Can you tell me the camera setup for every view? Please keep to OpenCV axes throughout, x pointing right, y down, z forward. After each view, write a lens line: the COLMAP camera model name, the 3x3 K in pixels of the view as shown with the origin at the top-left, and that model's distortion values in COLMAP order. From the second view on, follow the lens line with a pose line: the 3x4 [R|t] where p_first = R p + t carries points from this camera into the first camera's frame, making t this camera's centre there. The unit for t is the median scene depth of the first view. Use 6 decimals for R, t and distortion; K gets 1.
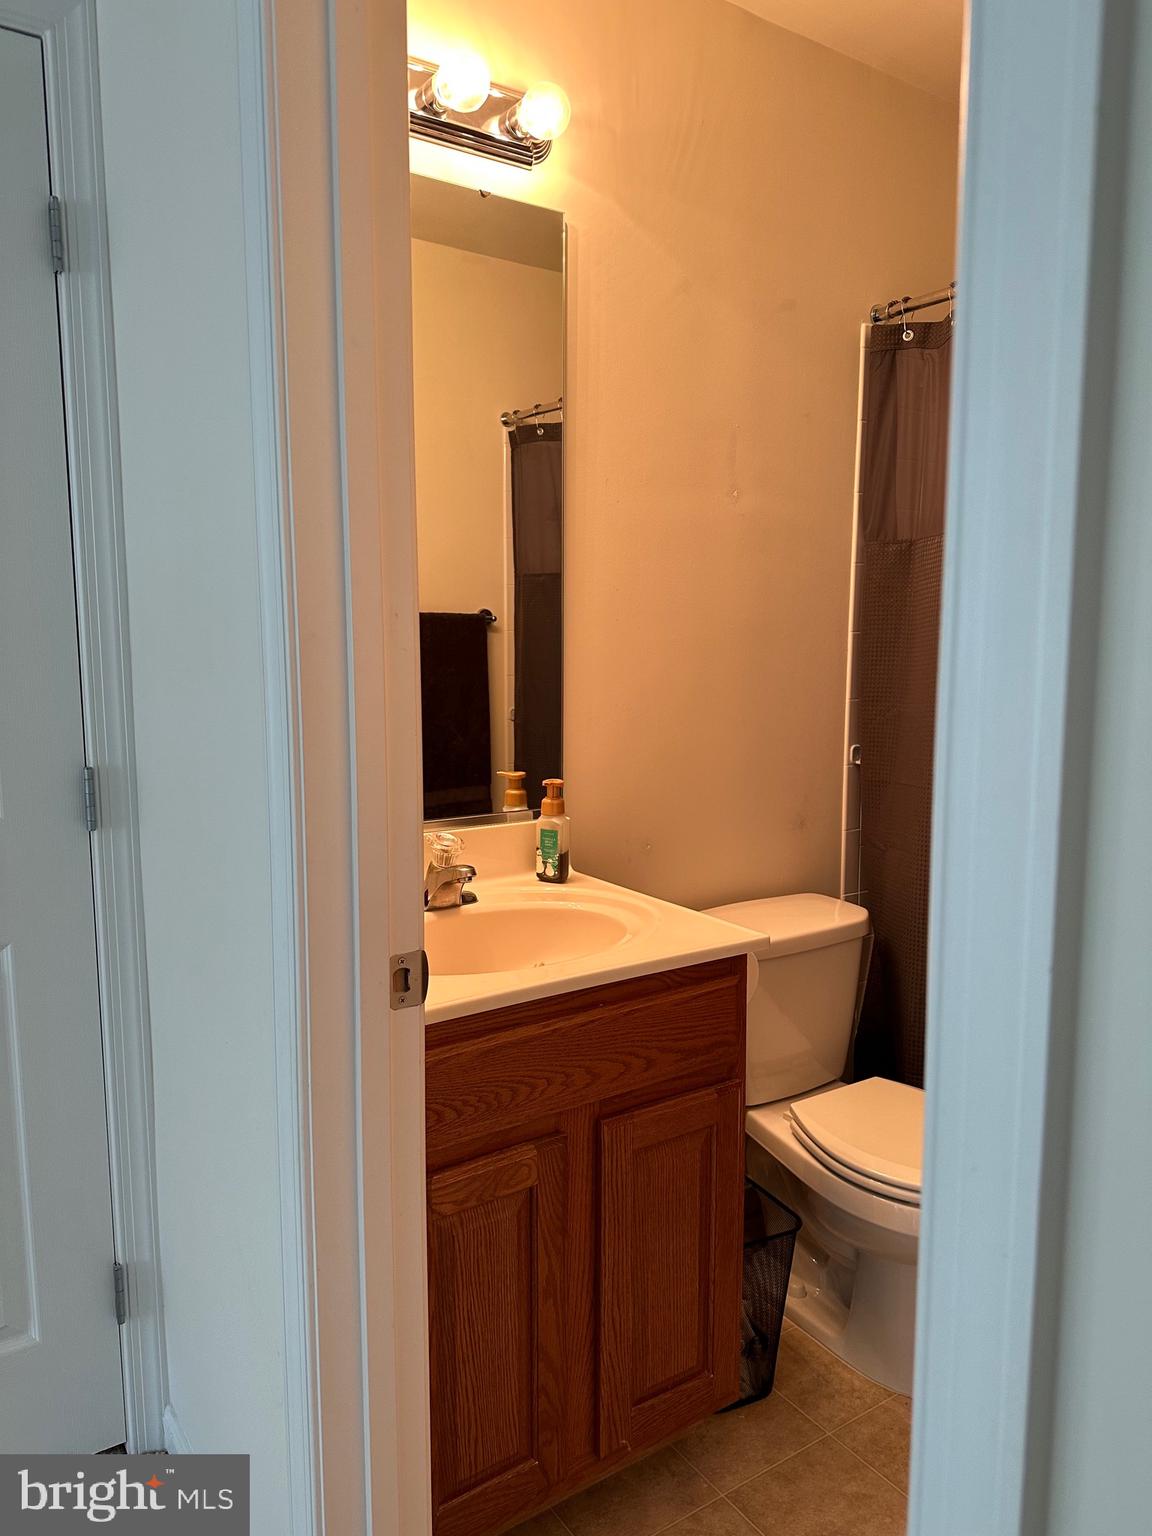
lens RADIAL K [[1060.3, 0, 589.1], [0, 1060.3, 772.2], [0, 0, 1]] dist [0.031753, -0.033700]
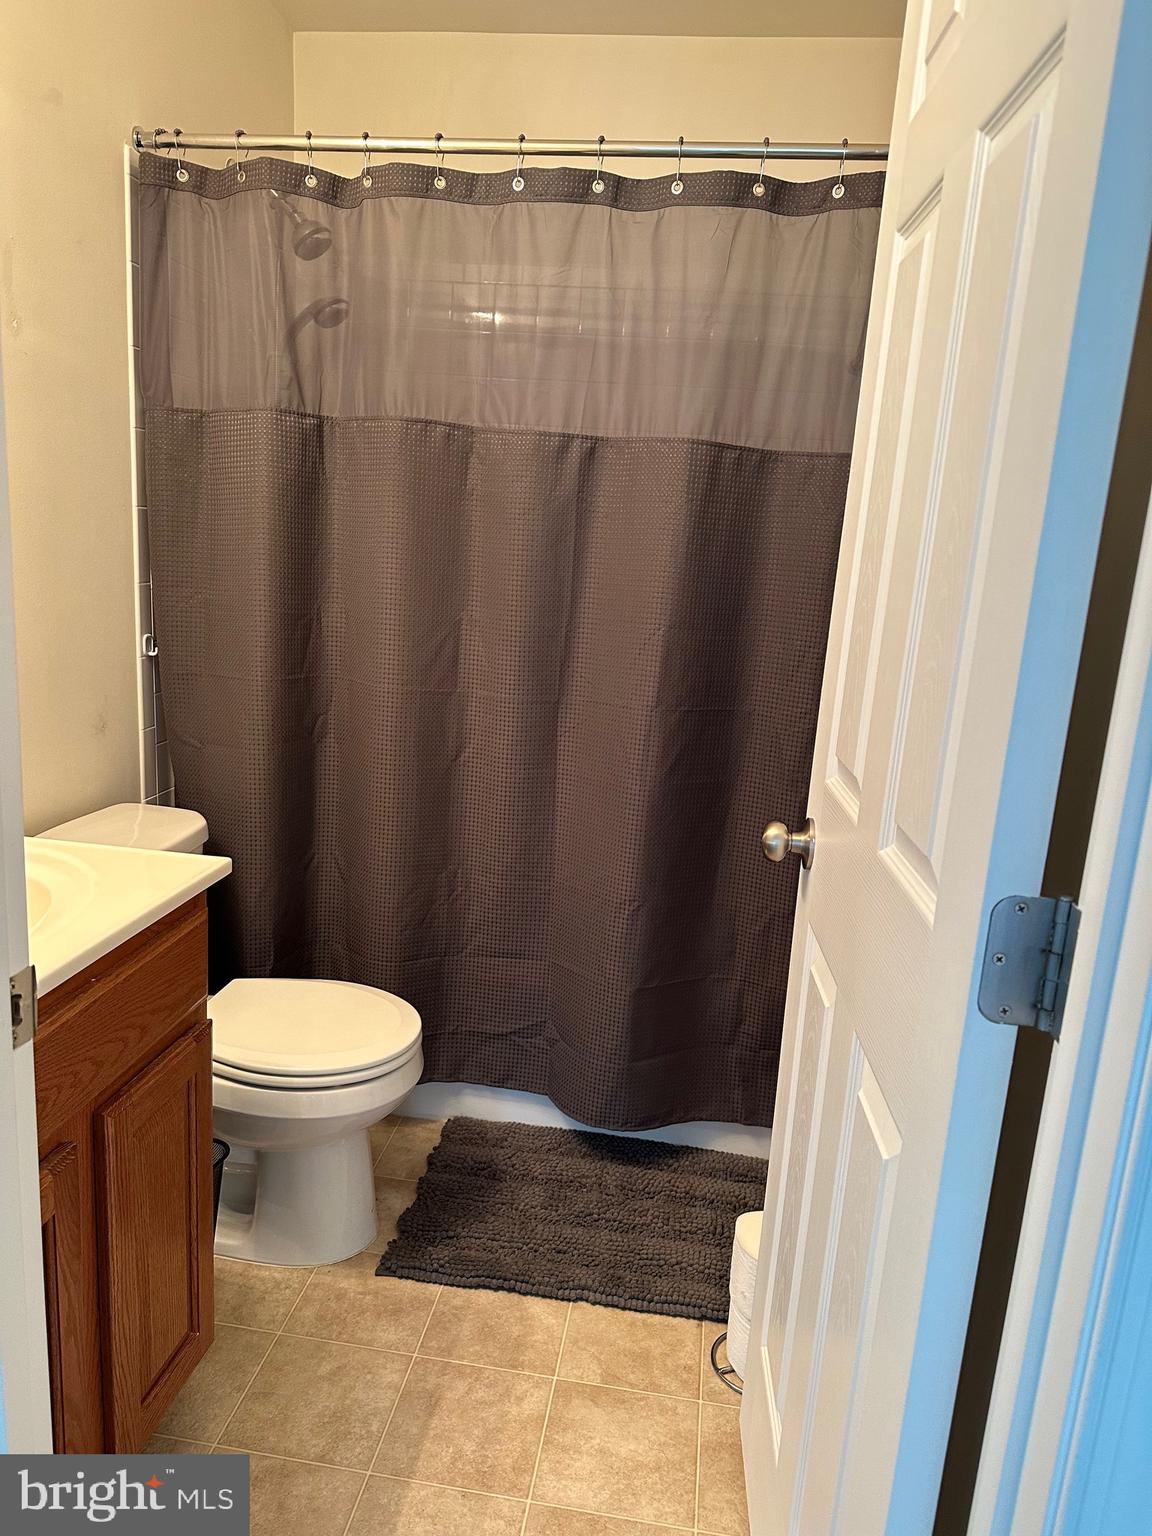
lens RADIAL K [[1060.3, 0, 586.0], [0, 1060.3, 770.5], [0, 0, 1]] dist [0.031753, -0.033700]
pose [[0.680165, -0.112741, 0.724338, -0.191760], [0.024545, 0.991051, 0.131206, -0.023686], [-0.732648, -0.071463, 0.676846, 0.112777]]
